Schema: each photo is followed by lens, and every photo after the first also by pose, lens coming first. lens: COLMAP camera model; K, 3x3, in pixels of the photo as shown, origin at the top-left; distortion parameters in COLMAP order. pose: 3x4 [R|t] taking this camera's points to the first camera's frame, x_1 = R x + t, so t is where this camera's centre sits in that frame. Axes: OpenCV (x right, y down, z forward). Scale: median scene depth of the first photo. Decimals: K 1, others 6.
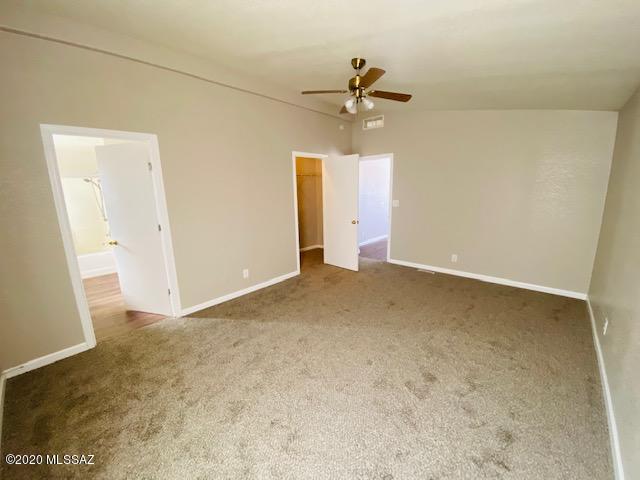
lens RADIAL K [[264.1, 0, 320.0], [0, 264.1, 240.0], [0, 0, 1]] dist [0.021504, -0.020380]
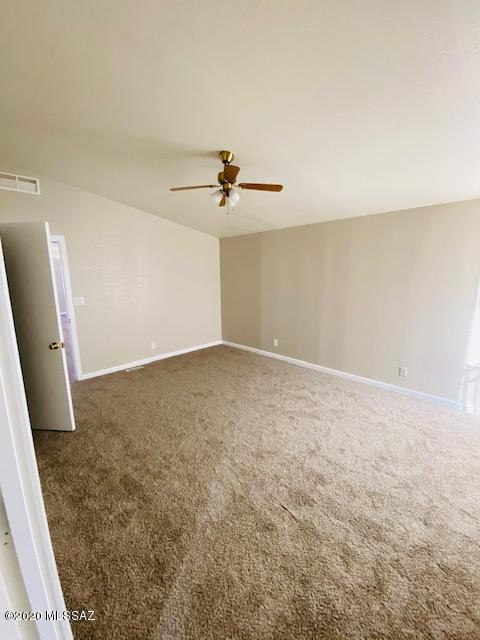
lens RADIAL K [[258.8, 0, 240.8], [0, 258.8, 315.3], [0, 0, 1]] dist [0.021386, -0.019314]
pose [[0.050065, -0.139024, 0.989023, -0.653081], [0.207696, 0.970064, 0.125846, -0.144542], [-0.976911, 0.199116, 0.077441, 0.696037]]
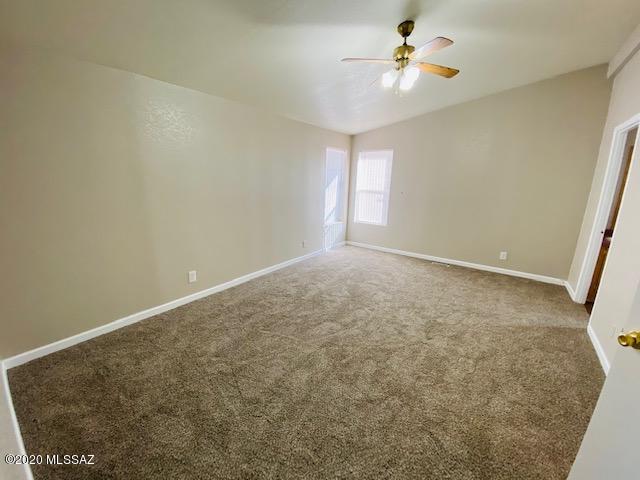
lens RADIAL K [[264.1, 0, 320.0], [0, 264.1, 240.0], [0, 0, 1]] dist [0.021504, -0.020380]
pose [[-0.994257, 0.023002, -0.104516, 0.320363], [-0.023598, 0.905466, 0.423763, -0.278375], [0.104383, 0.423796, -0.899723, 1.405325]]
